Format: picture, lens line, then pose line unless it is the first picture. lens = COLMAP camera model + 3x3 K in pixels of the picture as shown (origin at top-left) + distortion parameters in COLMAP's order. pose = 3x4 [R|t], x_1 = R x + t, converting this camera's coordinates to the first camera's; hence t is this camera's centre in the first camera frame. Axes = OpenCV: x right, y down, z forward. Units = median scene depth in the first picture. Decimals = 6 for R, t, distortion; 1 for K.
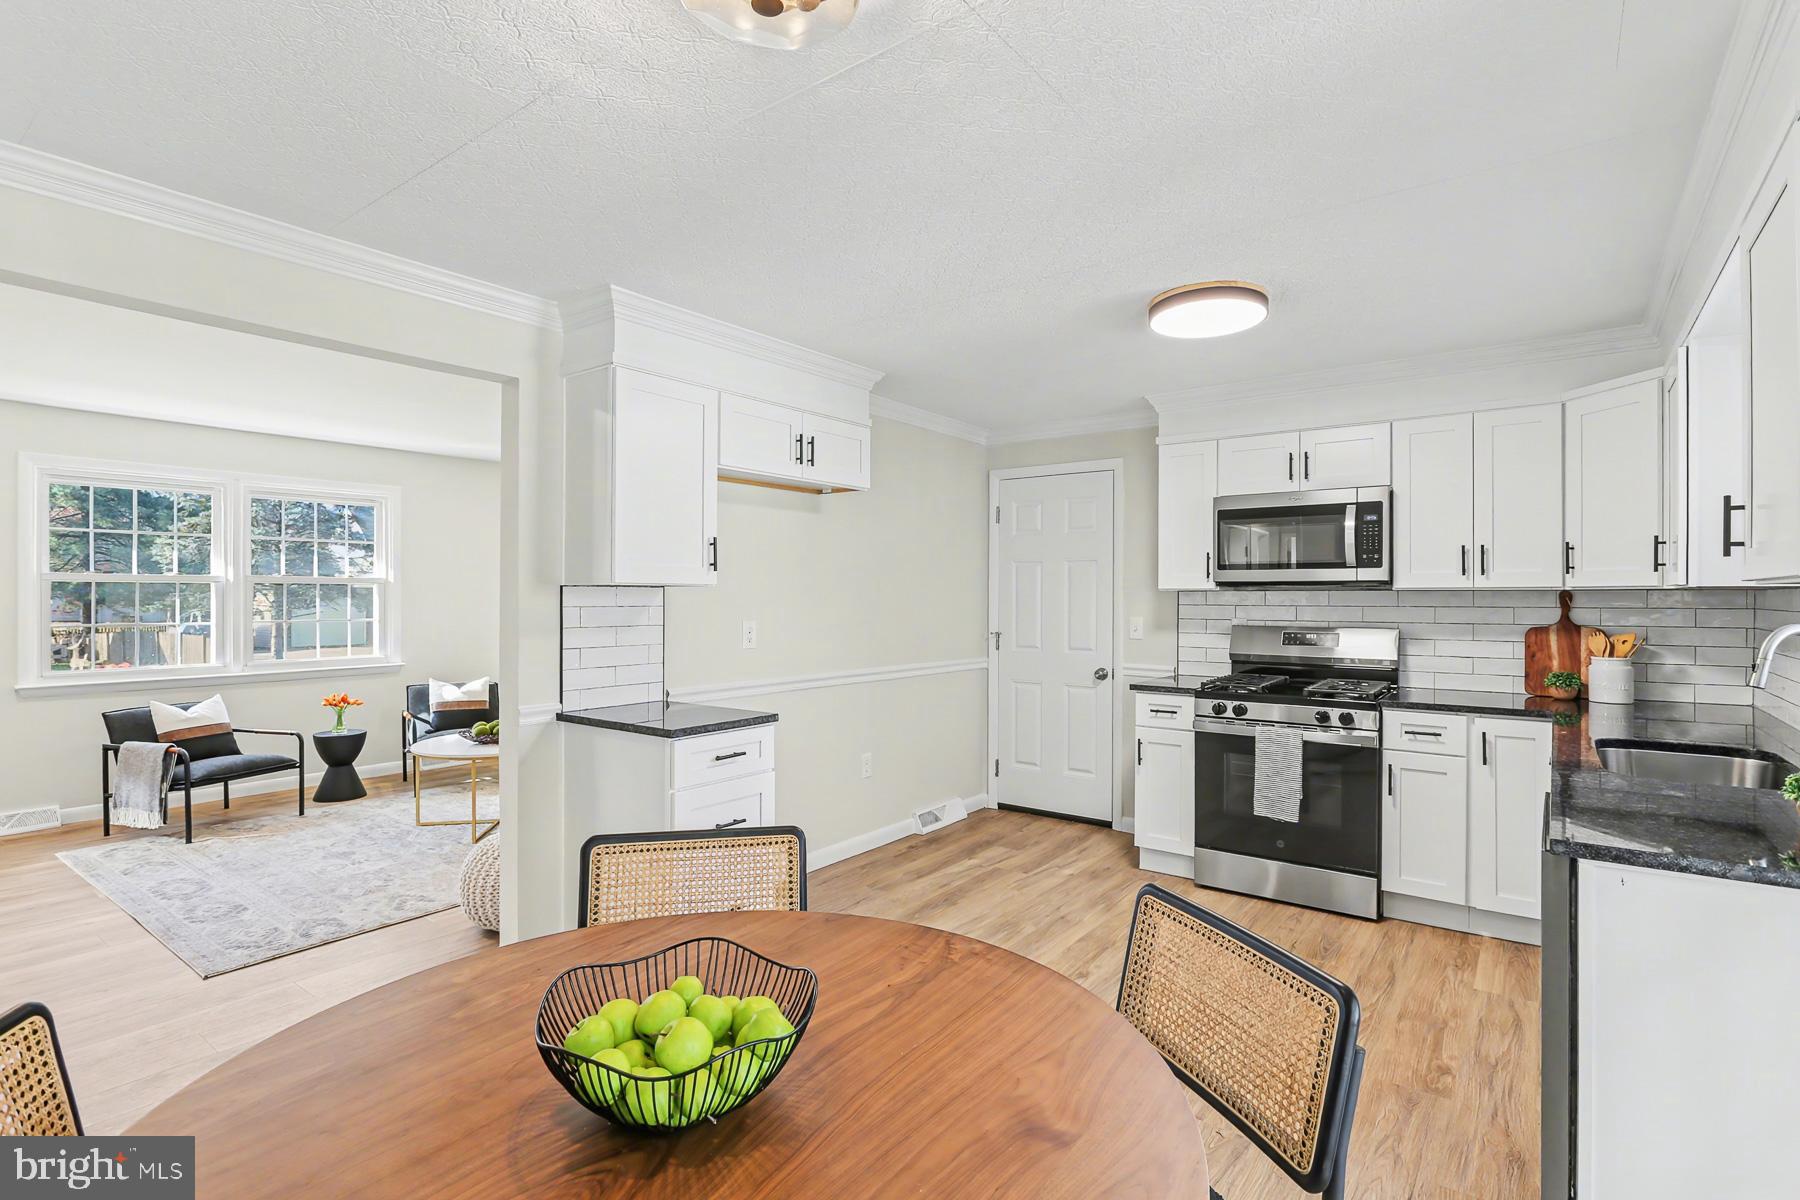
lens RADIAL K [[863.6, 0, 914.9], [0, 863.6, 596.2], [0, 0, 1]] dist [-0.001073, 0.000120]
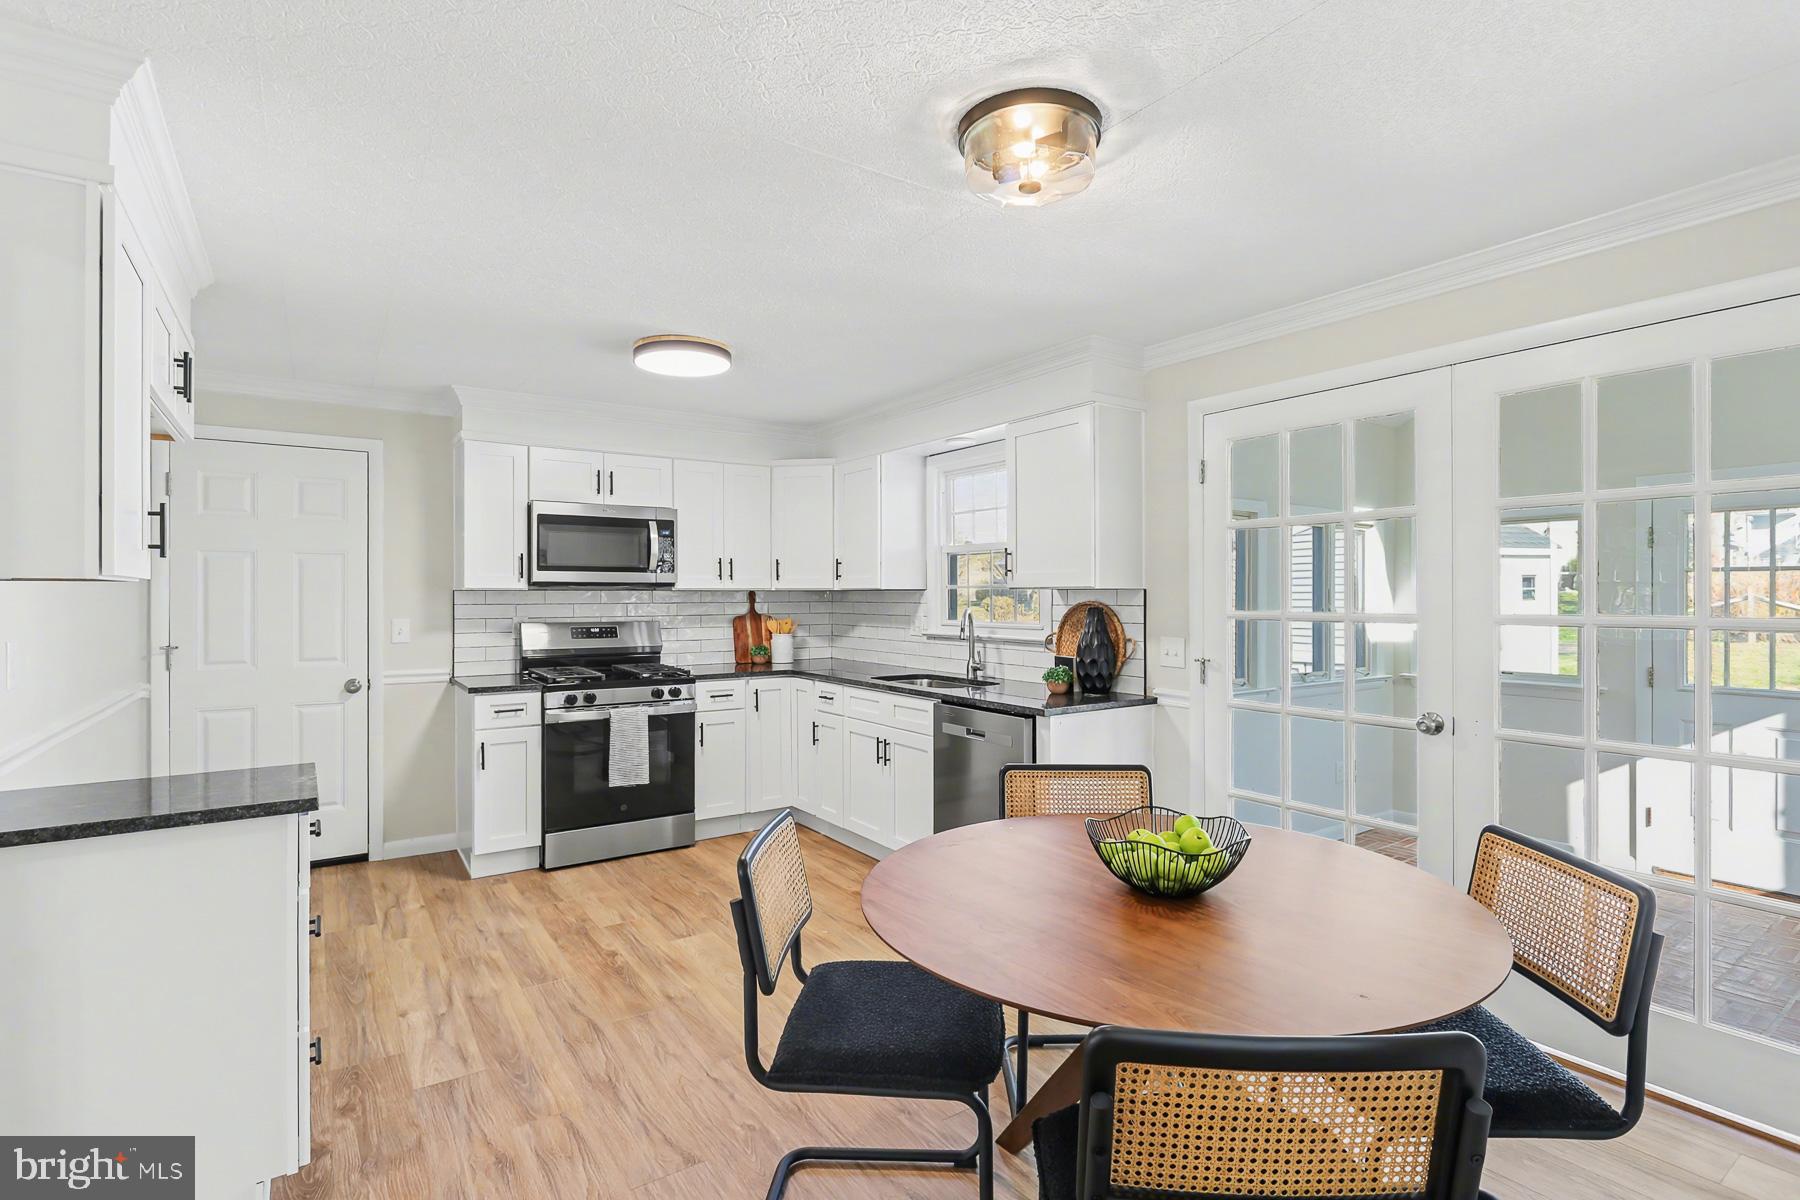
lens RADIAL K [[863.6, 0, 914.9], [0, 863.6, 596.2], [0, 0, 1]] dist [-0.001073, 0.000120]
pose [[0.322282, -0.003608, 0.946637, -0.545497], [0.002152, 0.999993, 0.003078, -0.001536], [-0.946641, 0.001046, 0.322288, 0.247385]]
